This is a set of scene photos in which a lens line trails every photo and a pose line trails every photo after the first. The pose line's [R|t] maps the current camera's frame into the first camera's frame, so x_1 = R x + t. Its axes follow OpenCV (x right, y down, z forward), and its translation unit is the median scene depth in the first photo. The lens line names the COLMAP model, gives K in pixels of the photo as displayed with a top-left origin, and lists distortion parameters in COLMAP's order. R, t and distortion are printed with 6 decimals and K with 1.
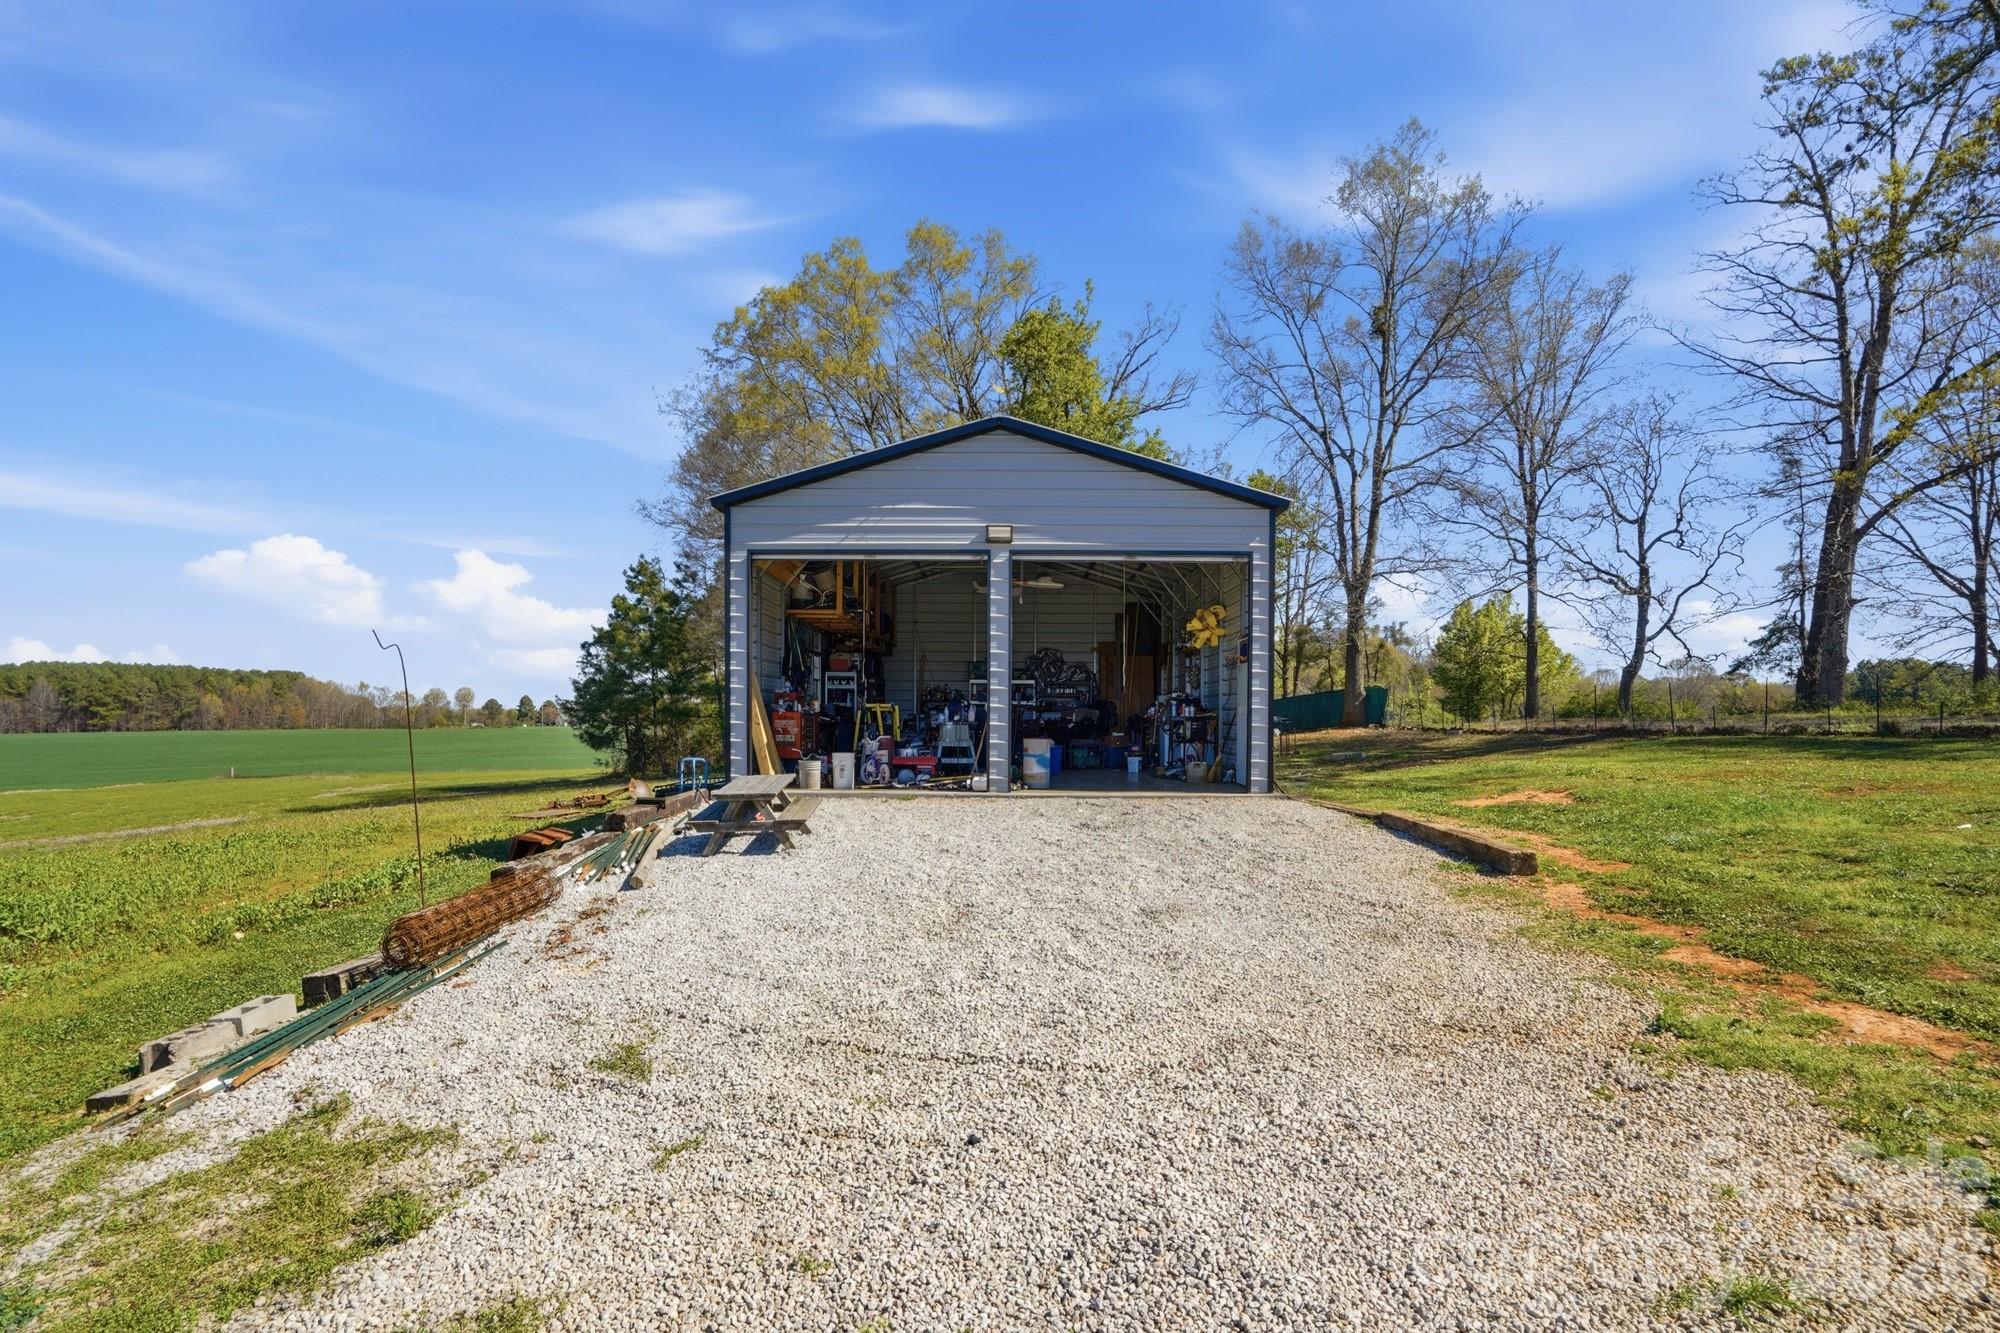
lens RADIAL K [[939.3, 0, 1006.0], [0, 939.3, 670.0], [0, 0, 1]] dist [-0.057798, 0.023796]
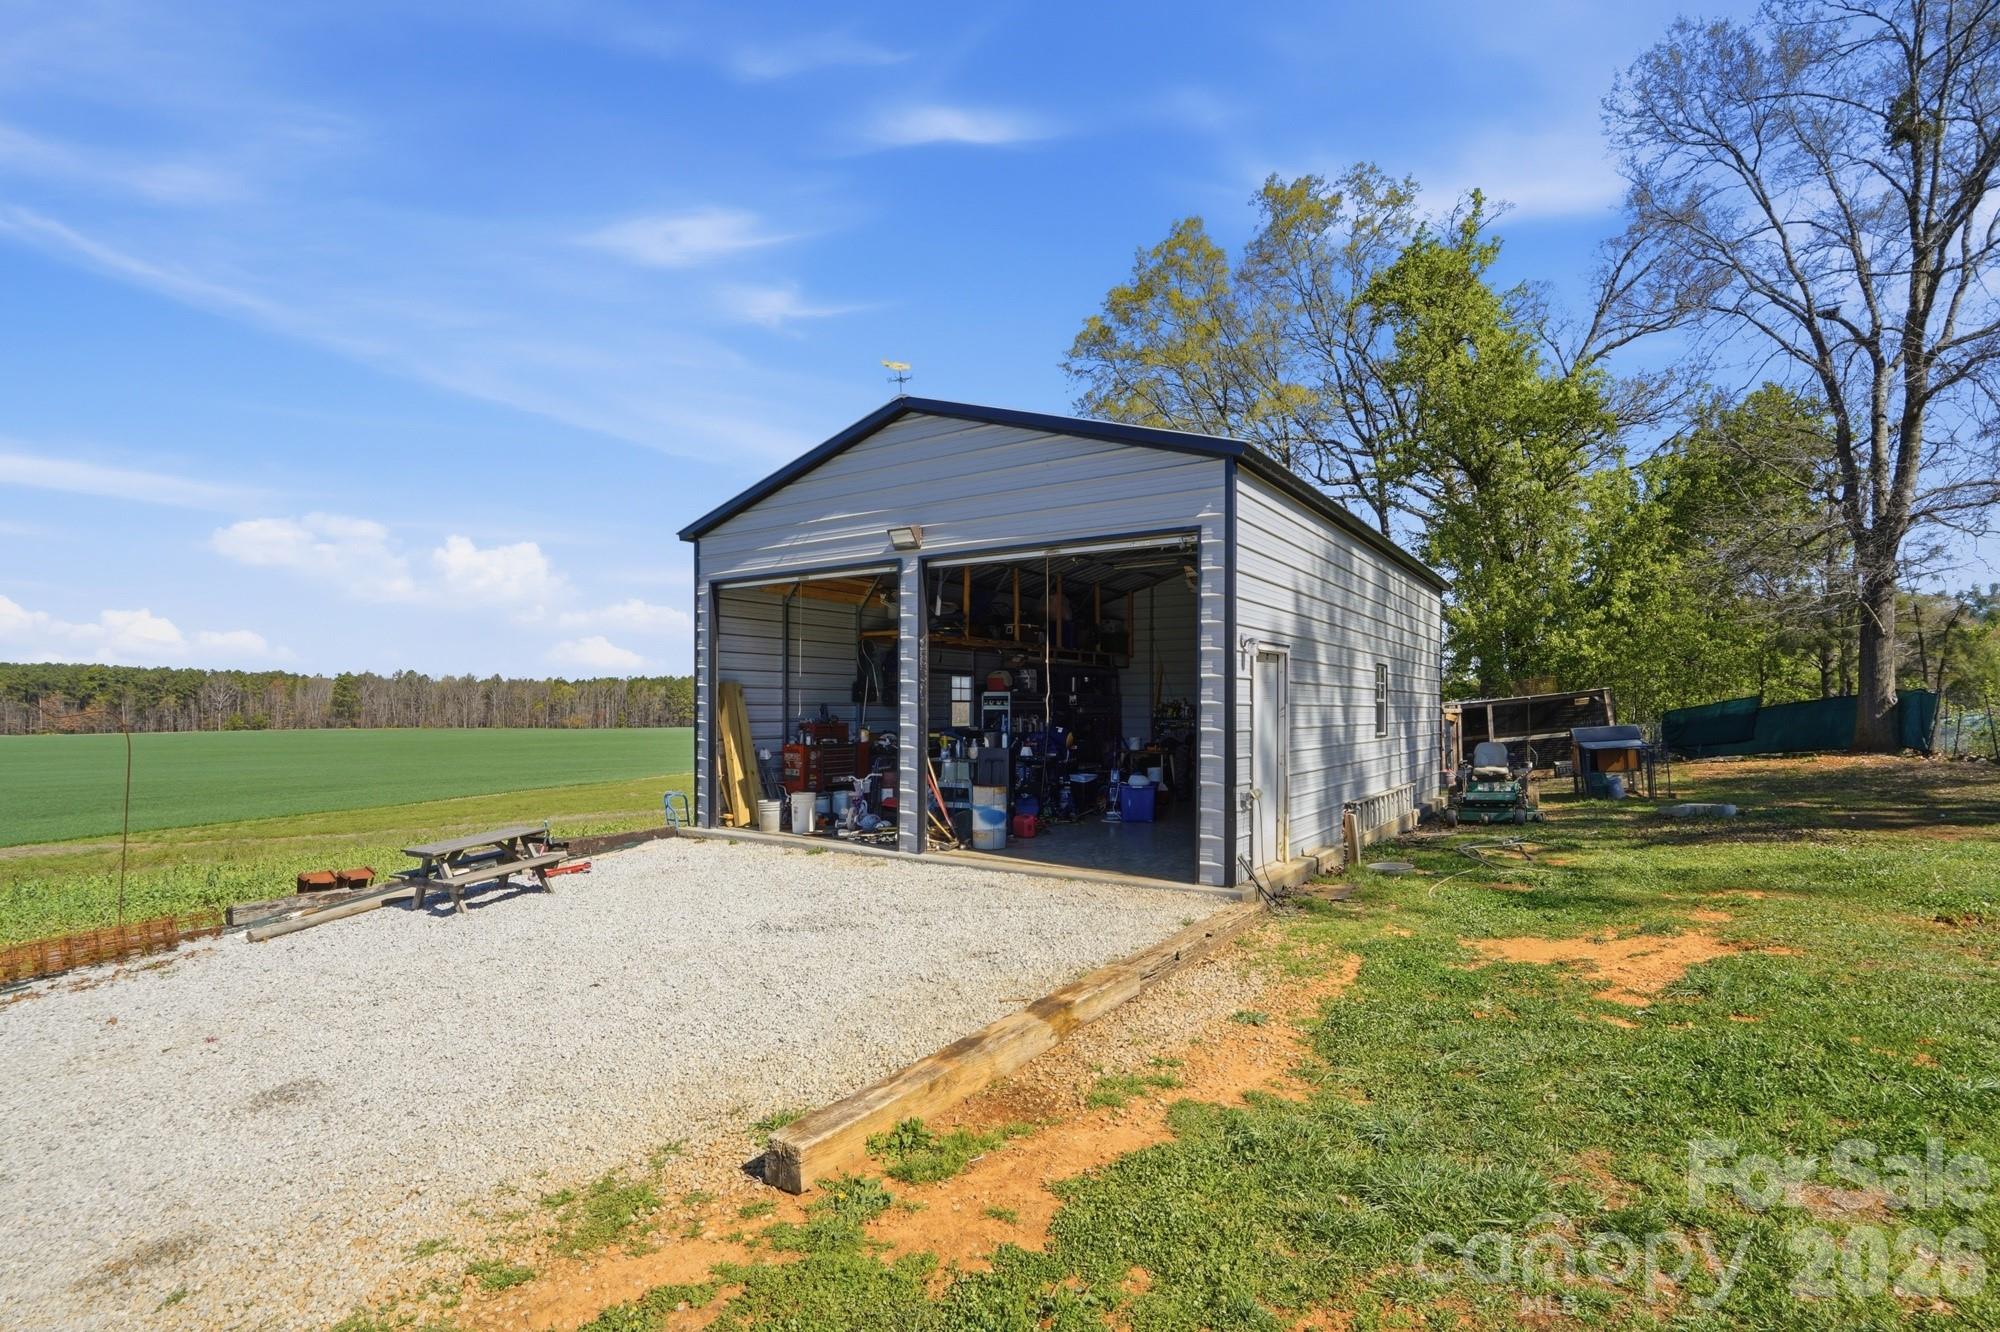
lens RADIAL K [[899.8, 0, 1073.0], [0, 899.8, 663.4], [0, 0, 1]] dist [-0.025514, -0.000121]
pose [[0.841344, -0.025820, -0.539883, 0.494829], [0.026165, 0.999633, -0.007031, -0.023959], [0.539867, -0.008211, 0.841711, 0.379800]]
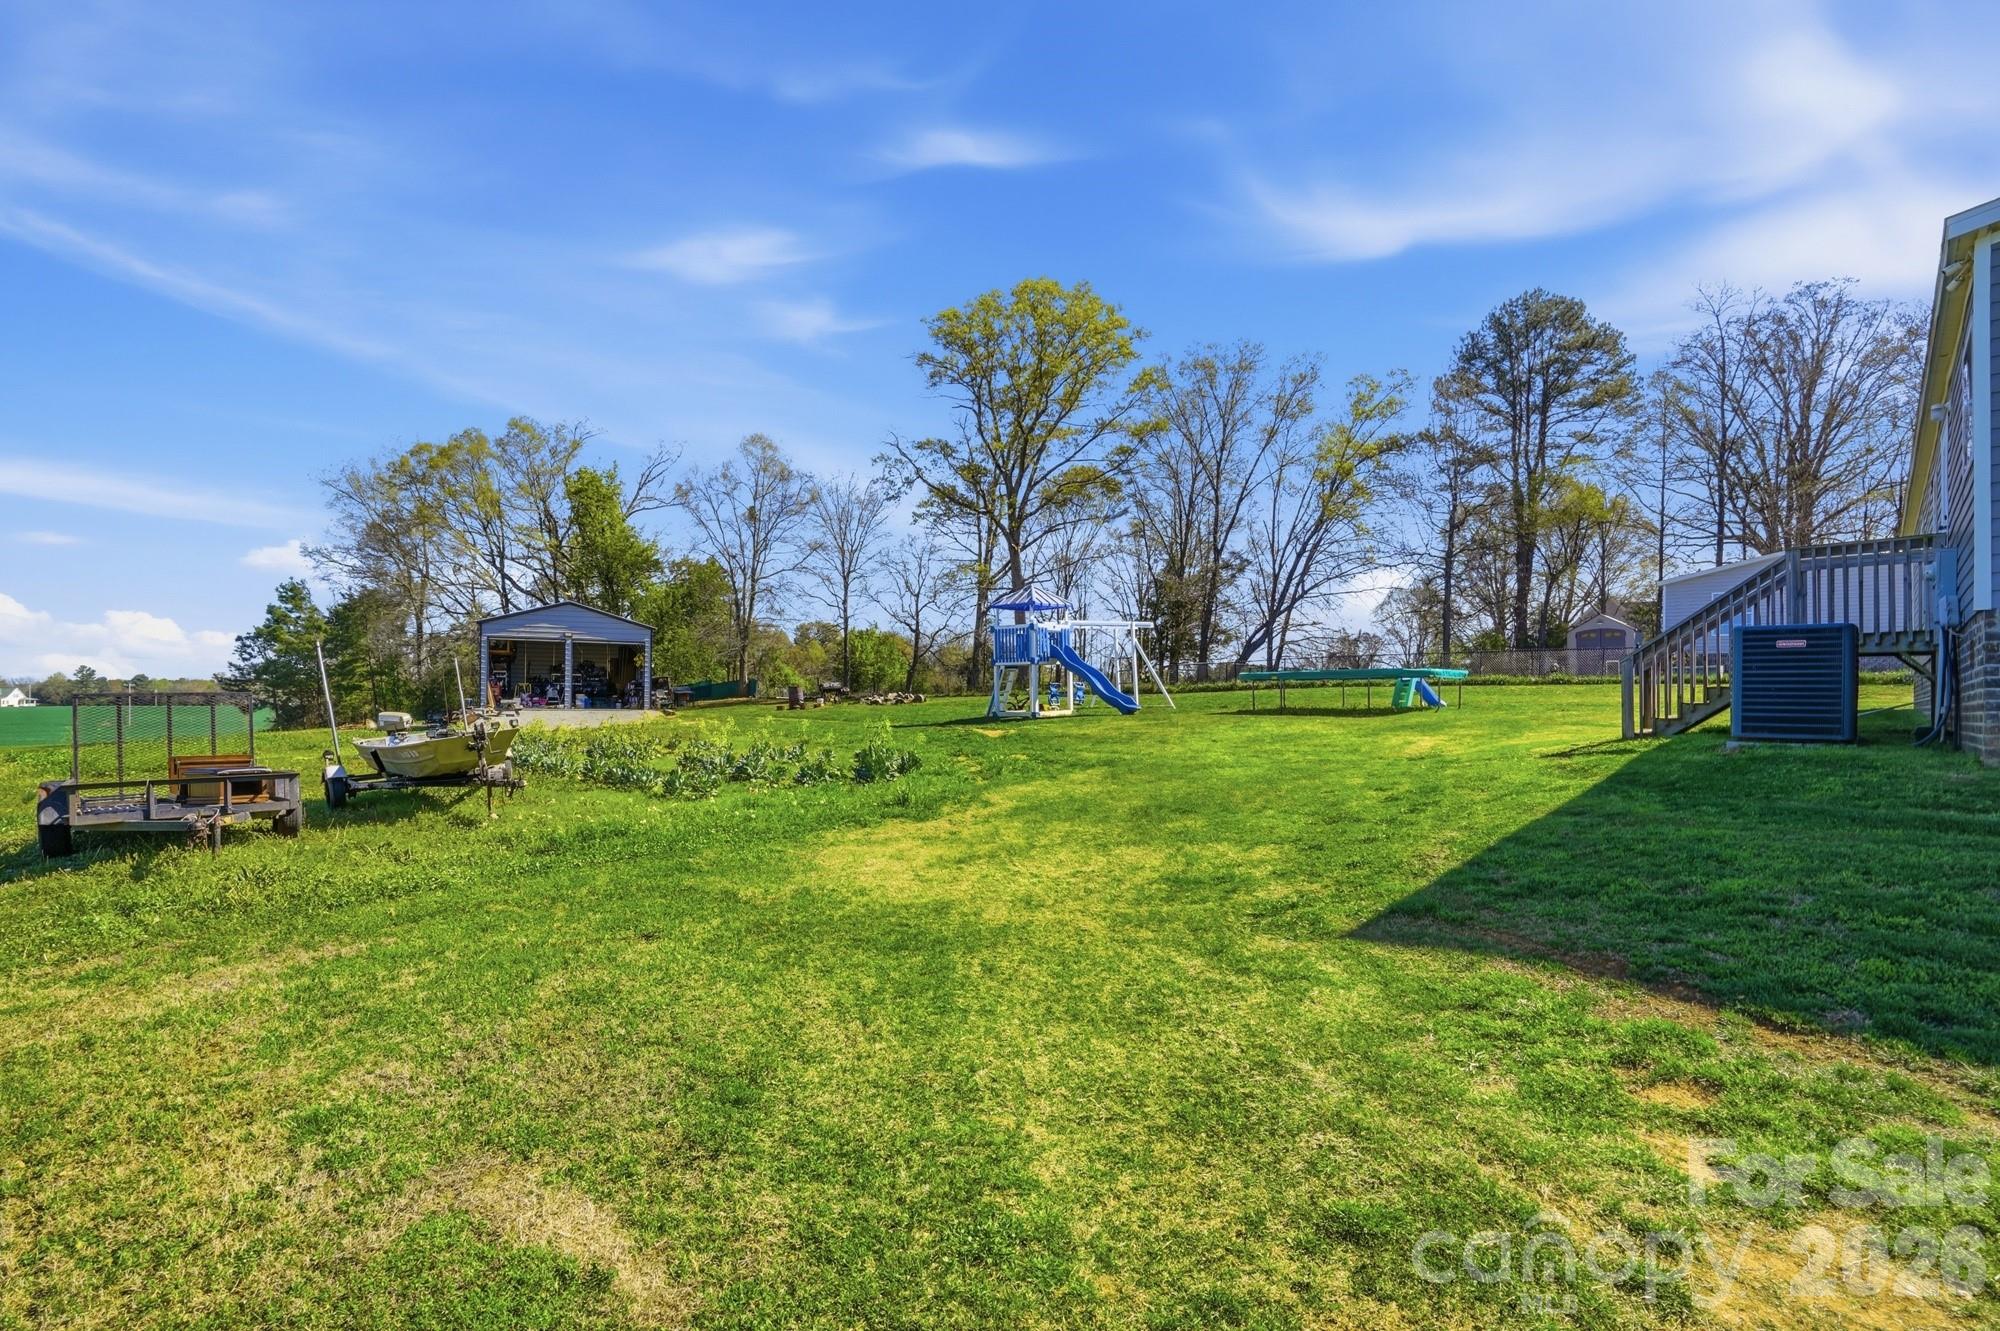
lens RADIAL K [[939.3, 0, 1006.0], [0, 939.3, 669.0], [0, 0, 1]] dist [-0.057798, 0.023796]
pose [[0.898822, 0.018674, 0.437915, -0.054792], [-0.025985, 0.999605, 0.010708, -0.091691], [-0.437542, -0.021004, 0.898953, -2.641425]]
